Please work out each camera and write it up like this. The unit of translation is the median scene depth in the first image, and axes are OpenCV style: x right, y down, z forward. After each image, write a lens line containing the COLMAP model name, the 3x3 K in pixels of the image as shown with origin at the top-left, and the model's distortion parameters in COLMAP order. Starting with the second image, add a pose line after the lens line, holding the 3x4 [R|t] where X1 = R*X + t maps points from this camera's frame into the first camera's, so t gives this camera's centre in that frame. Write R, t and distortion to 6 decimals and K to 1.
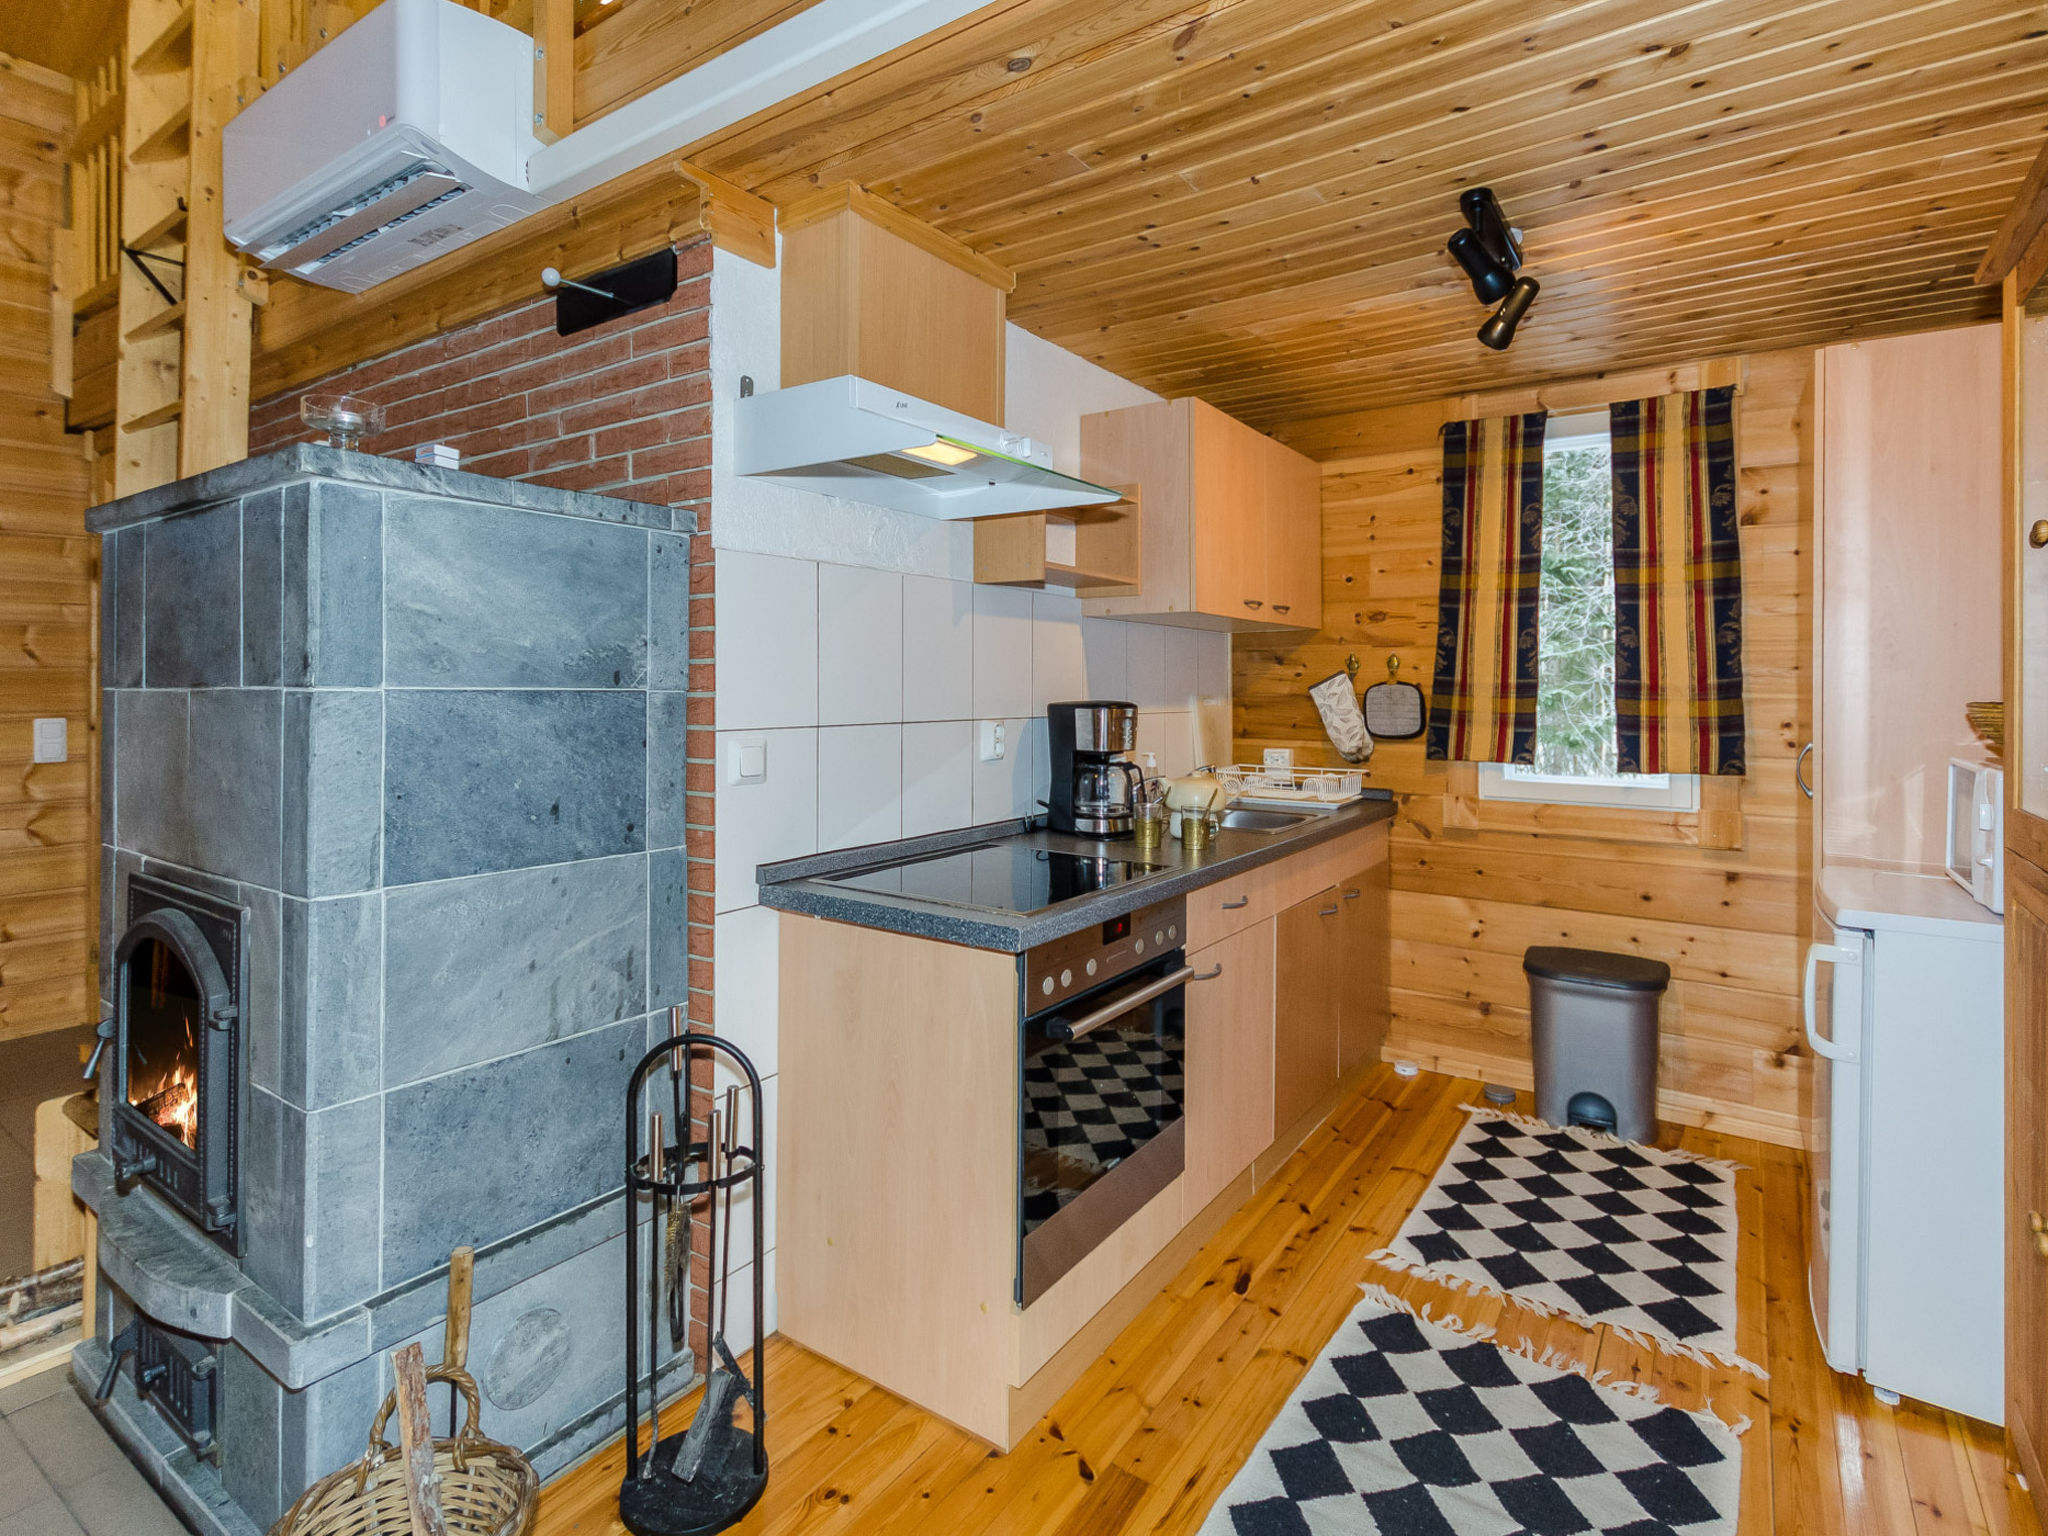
lens RADIAL K [[1033.1, 0, 1014.7], [0, 1033.1, 678.6], [0, 0, 1]] dist [0.023758, -0.008916]
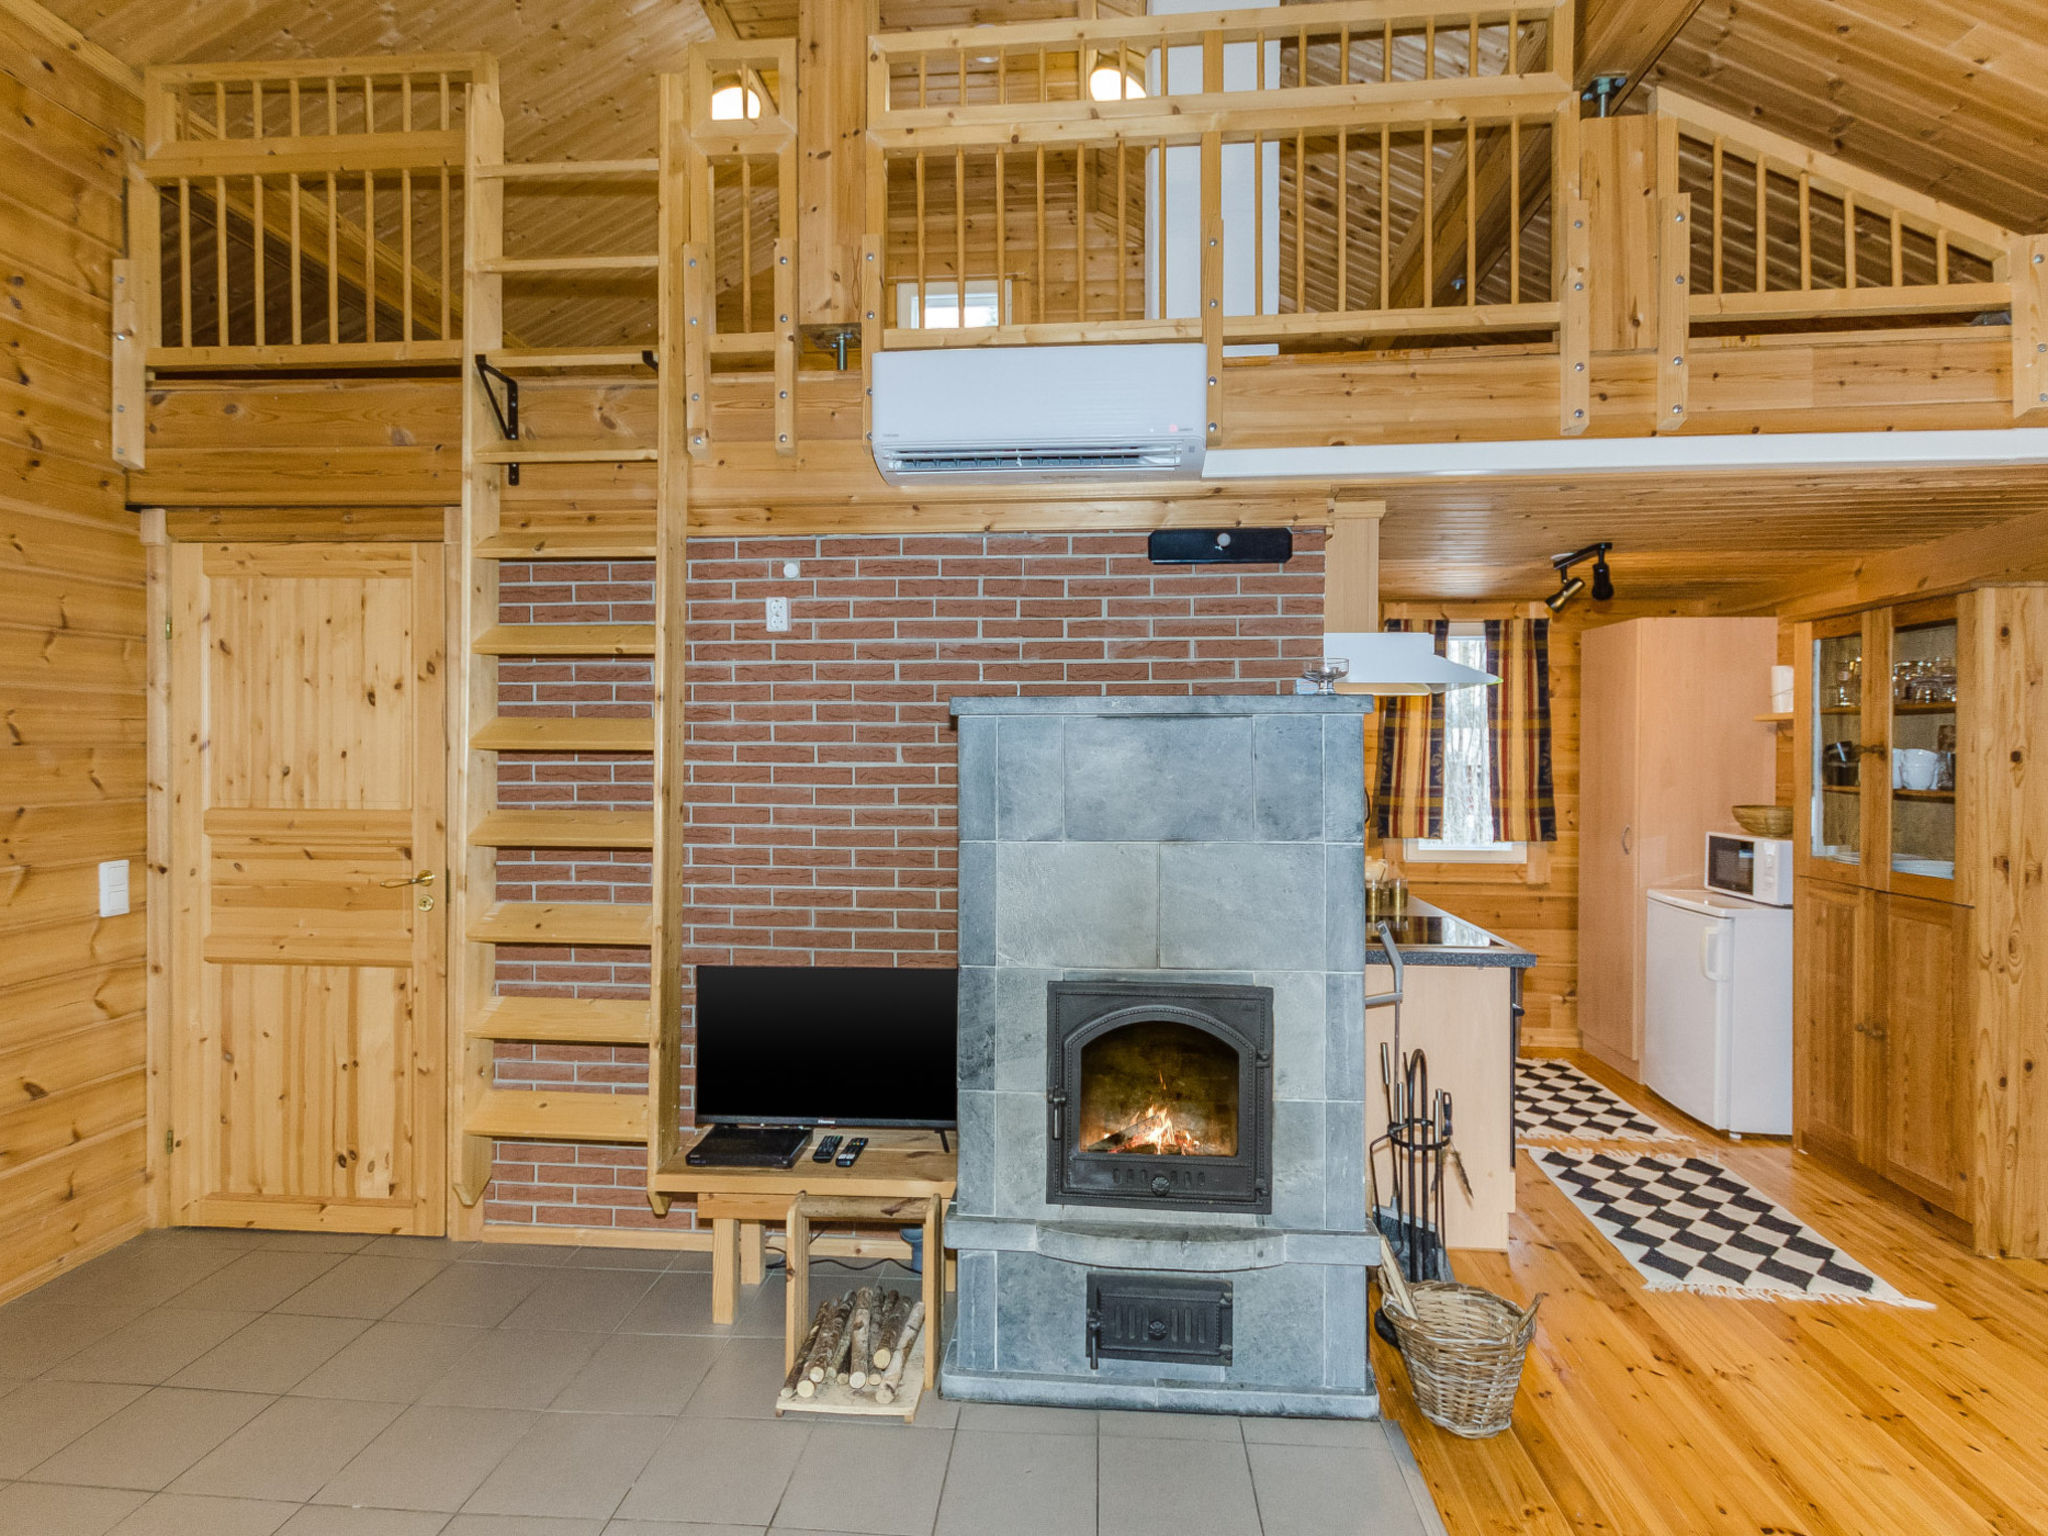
lens RADIAL K [[1033.1, 0, 1034.3], [0, 1033.1, 748.8], [0, 0, 1]] dist [0.023758, -0.008916]
pose [[0.864548, -0.001356, 0.502548, -0.935125], [-0.000988, 0.999990, 0.004397, -0.069496], [-0.502549, -0.004298, 0.864538, -0.074868]]
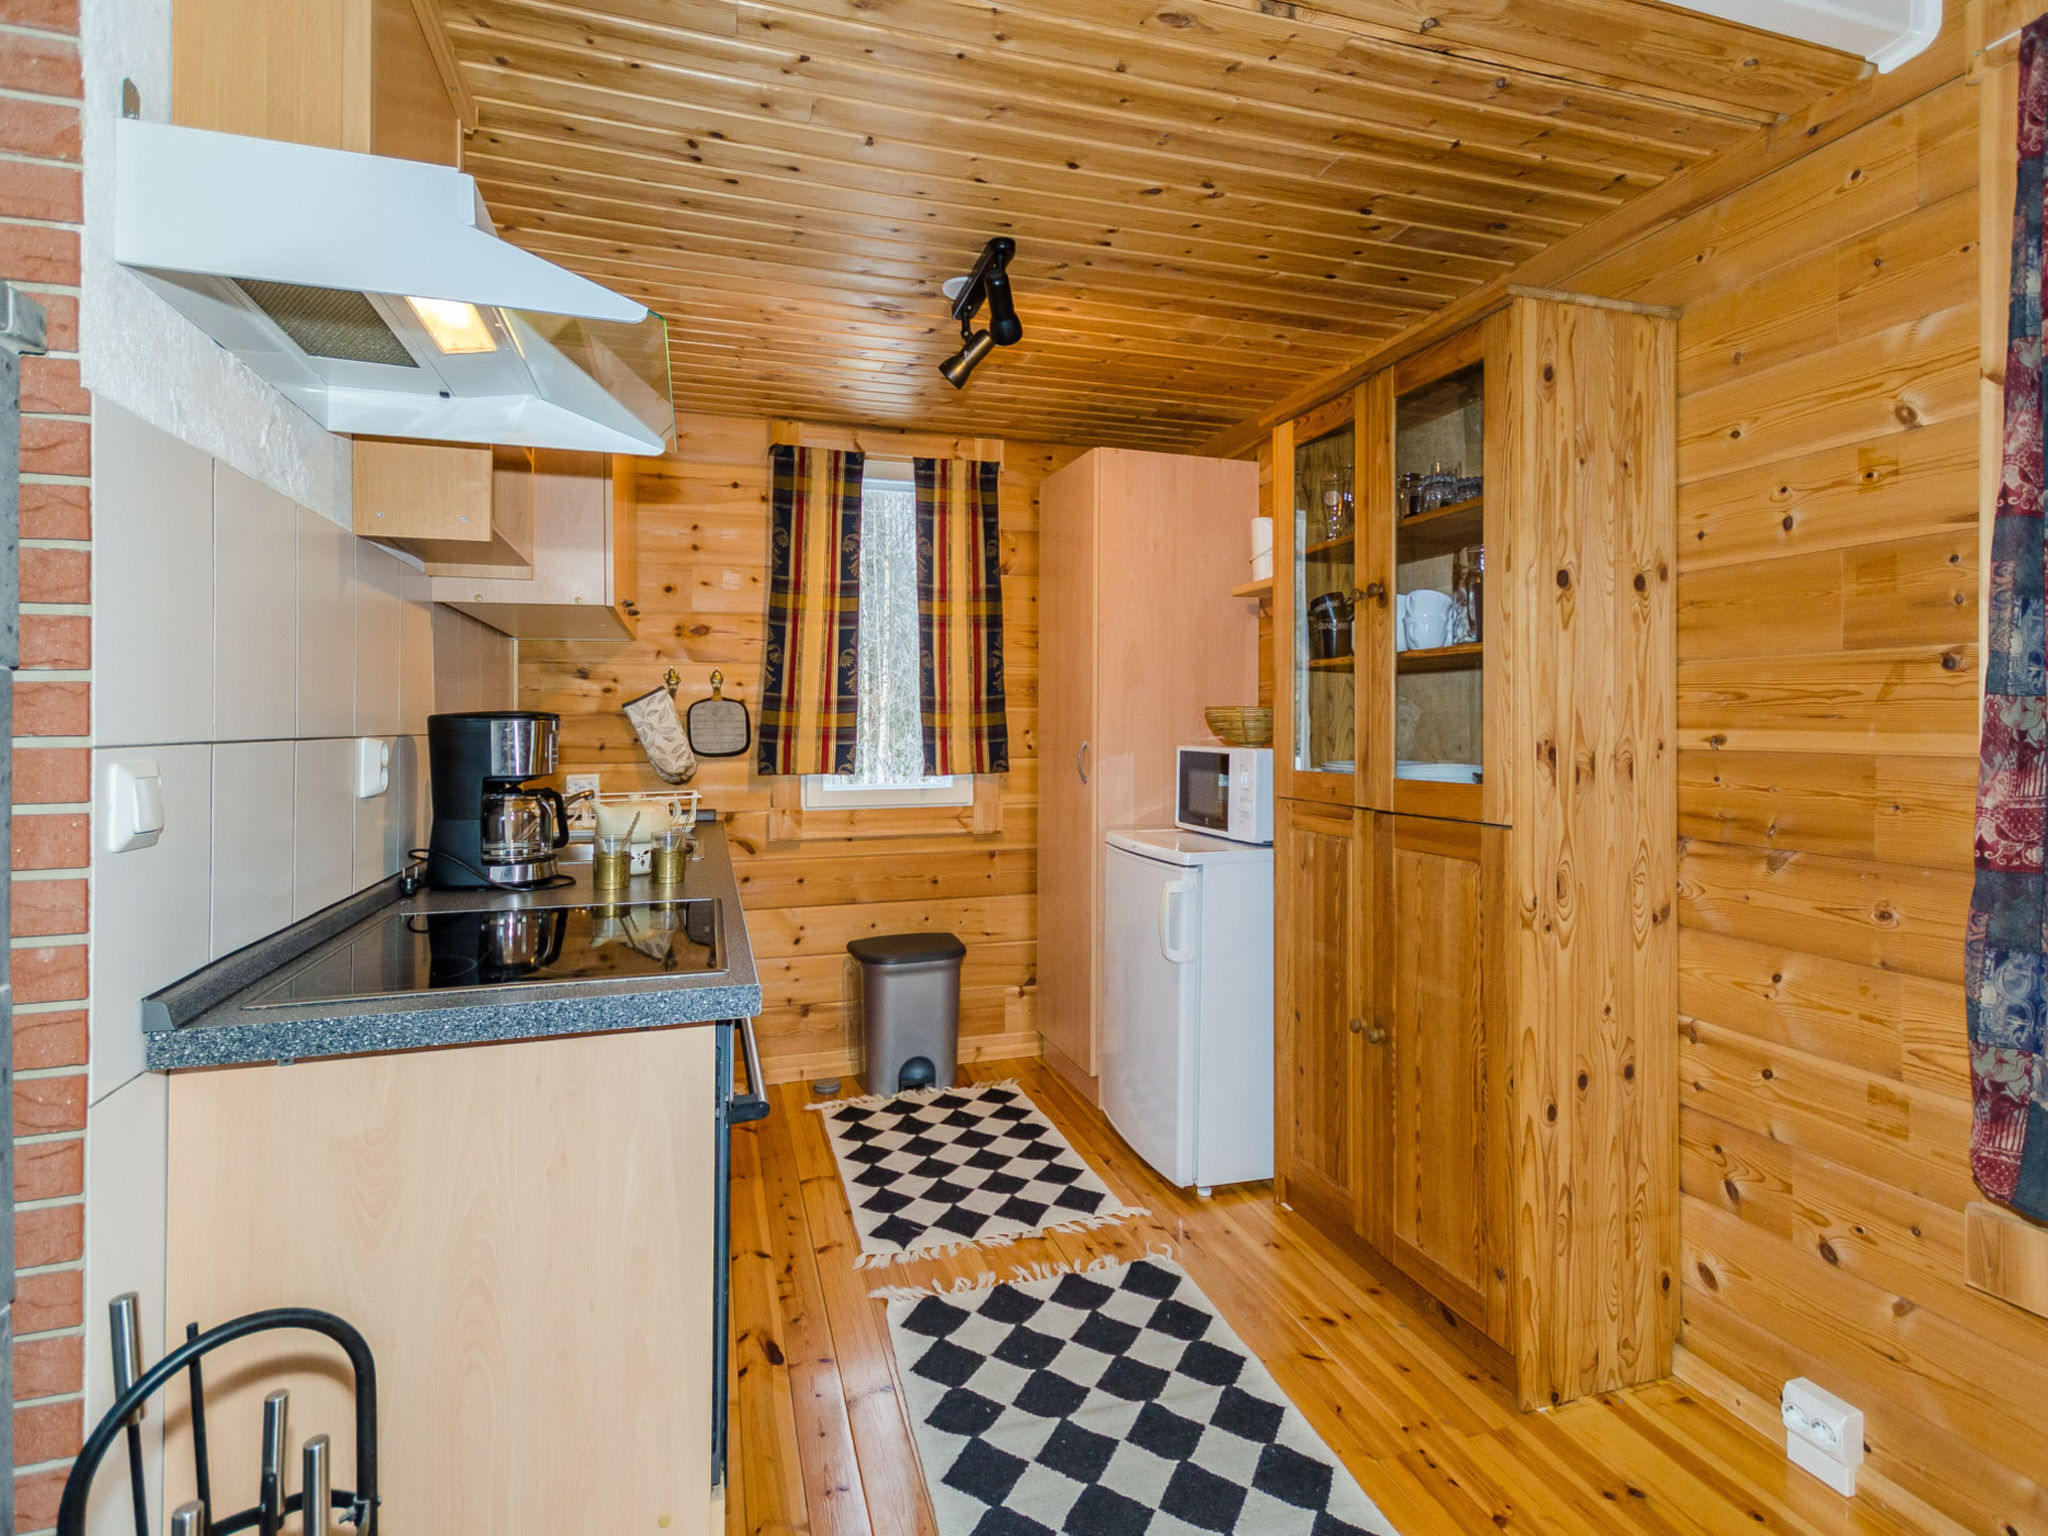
lens RADIAL K [[1033.1, 0, 1048.1], [0, 1033.1, 710.6], [0, 0, 1]] dist [0.023758, -0.008916]
pose [[0.602315, 0.002224, 0.798255, -0.269578], [0.002048, 0.999989, -0.004331, 0.023646], [-0.798256, 0.004243, 0.602304, 0.202175]]
